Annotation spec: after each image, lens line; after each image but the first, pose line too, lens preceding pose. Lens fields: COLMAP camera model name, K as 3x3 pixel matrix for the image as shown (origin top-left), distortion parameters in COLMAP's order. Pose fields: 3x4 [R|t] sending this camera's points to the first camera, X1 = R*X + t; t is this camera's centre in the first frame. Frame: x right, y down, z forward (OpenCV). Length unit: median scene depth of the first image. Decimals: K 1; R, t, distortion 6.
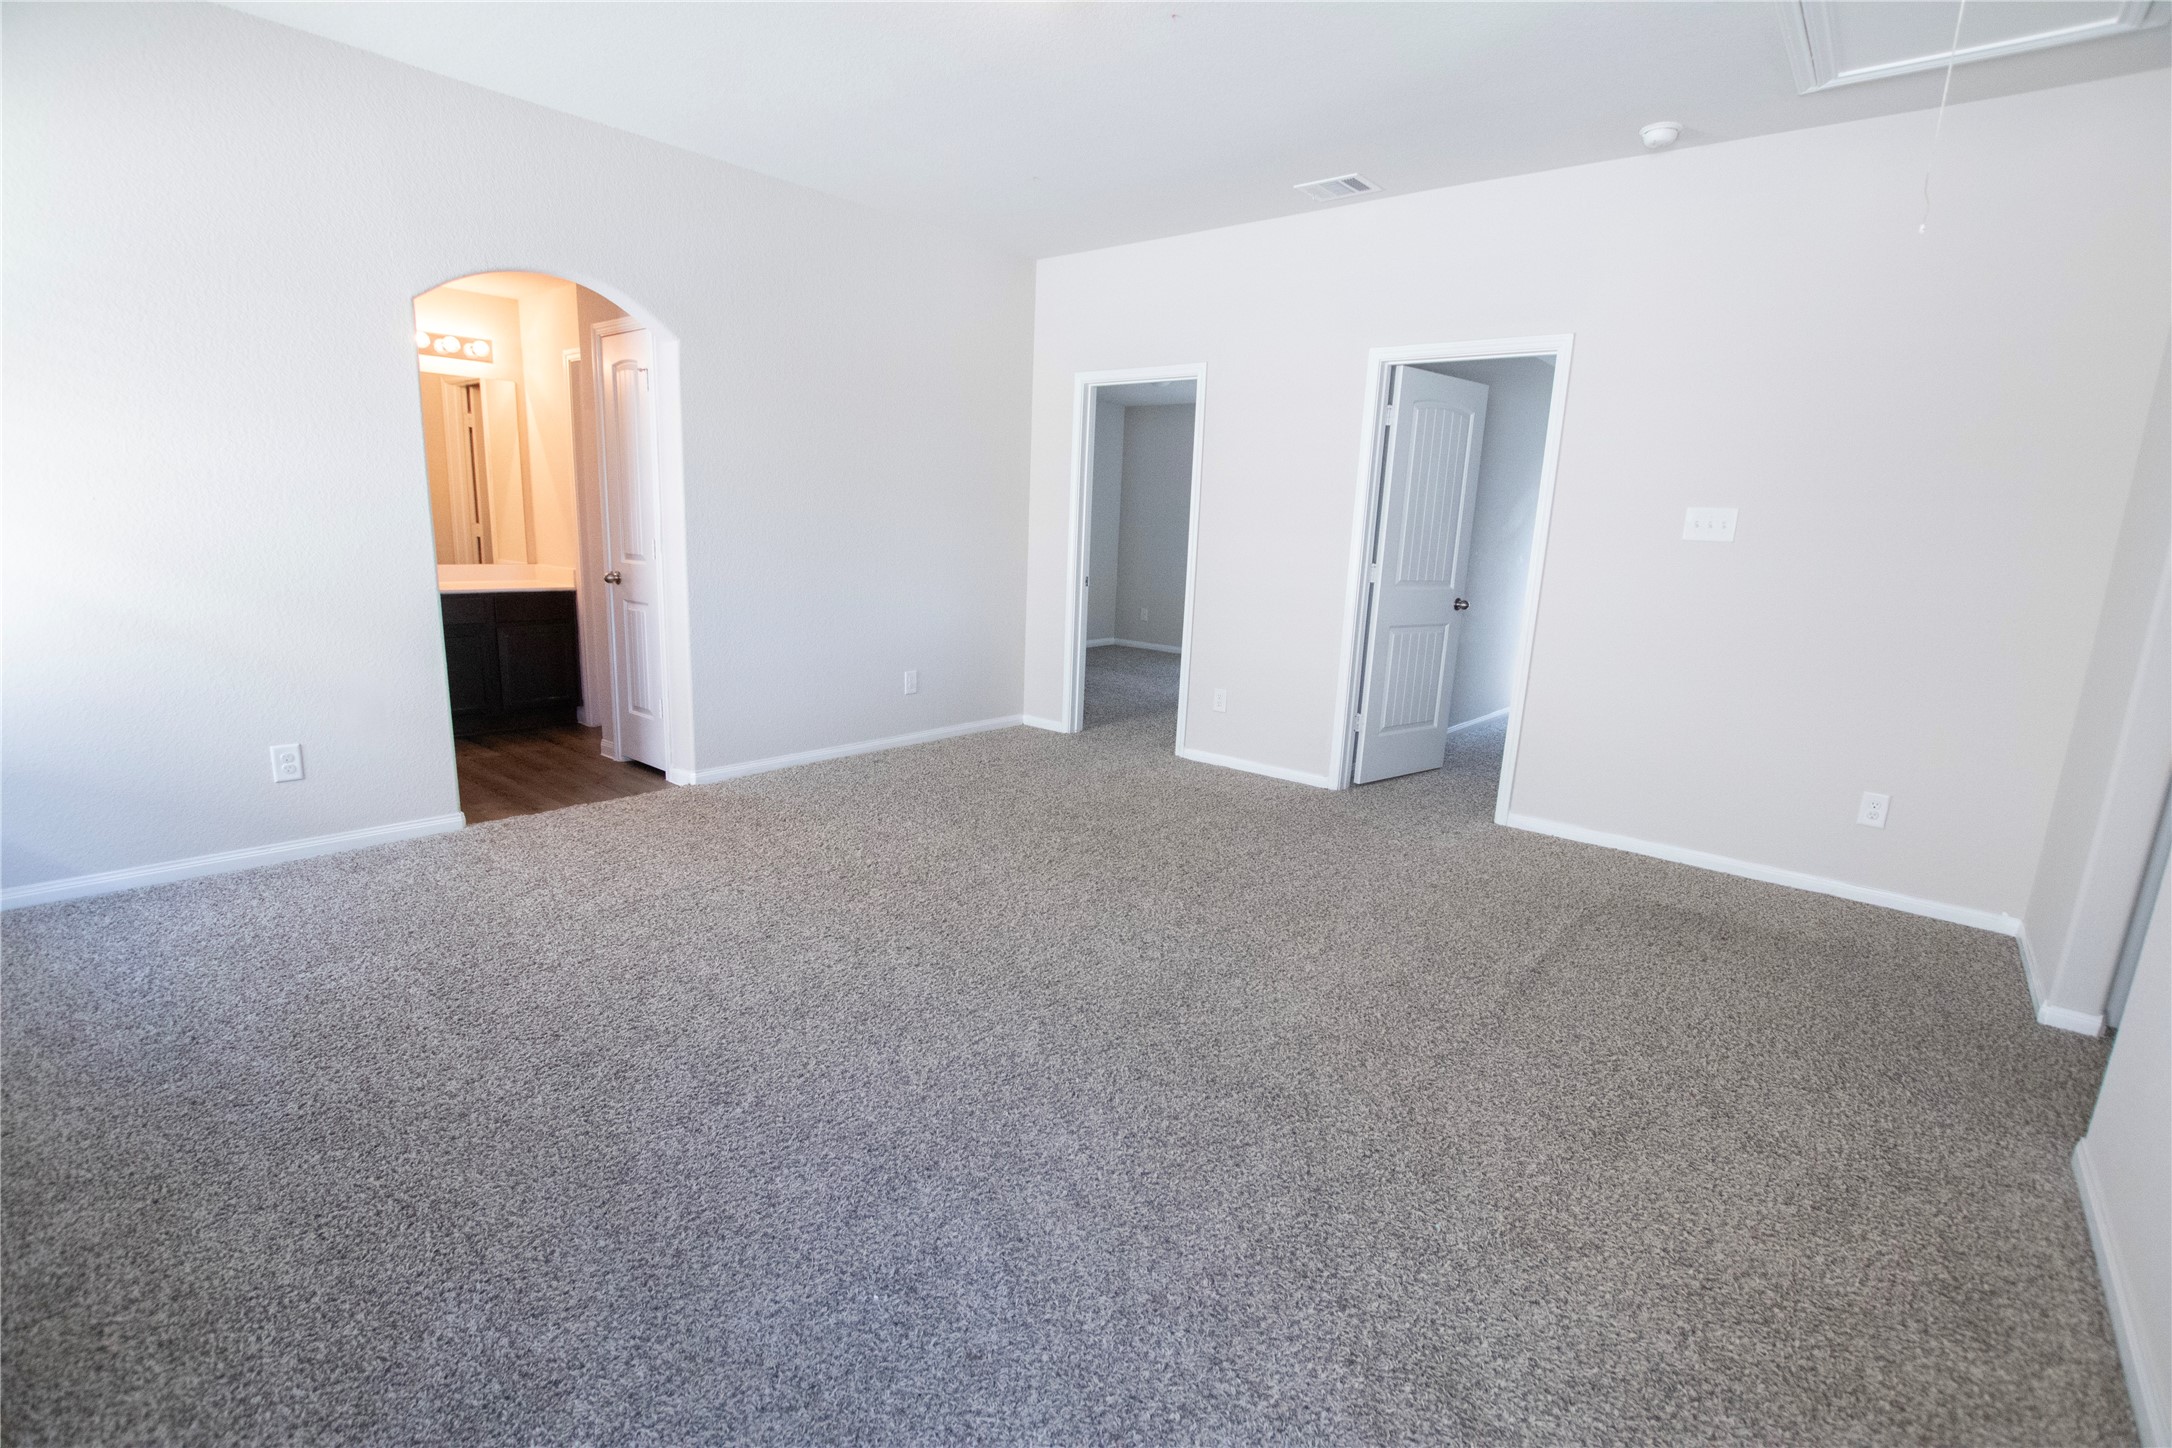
lens RADIAL K [[1011.1, 0, 1080.0], [0, 1011.1, 738.4], [0, 0, 1]] dist [-0.021165, 0.000589]
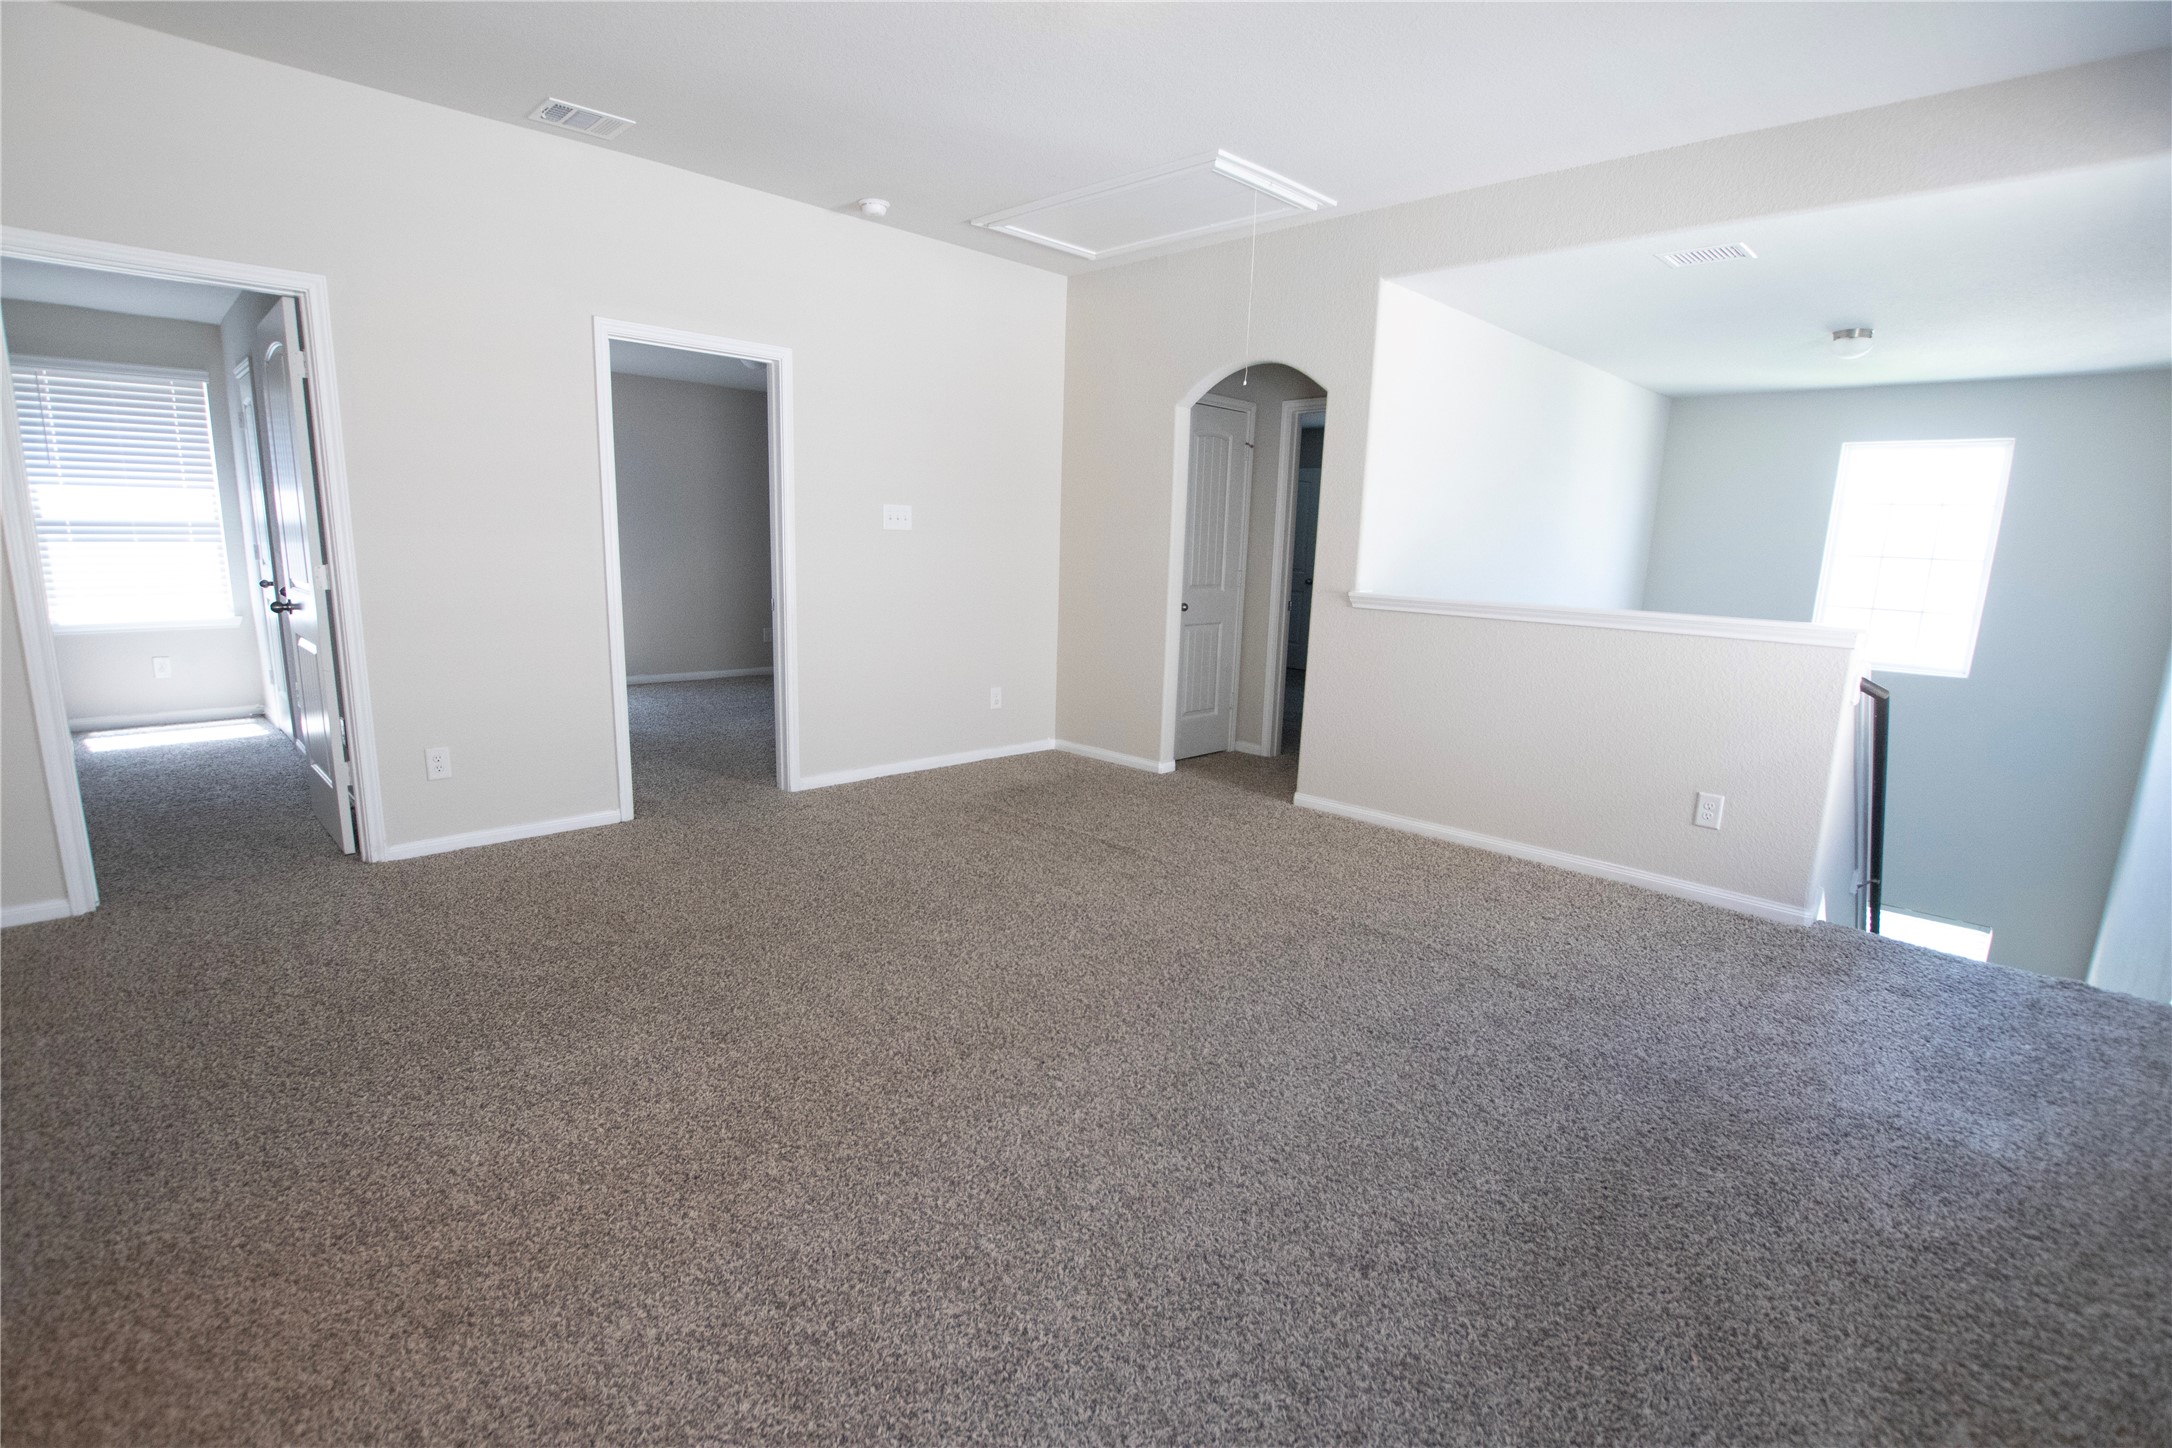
lens RADIAL K [[1011.1, 0, 1080.0], [0, 1011.1, 738.4], [0, 0, 1]] dist [-0.021165, 0.000589]
pose [[0.094115, -0.234880, 0.967457, -0.719115], [0.177899, 0.960098, 0.215787, -0.180415], [-0.979538, 0.151801, 0.132145, 0.638281]]
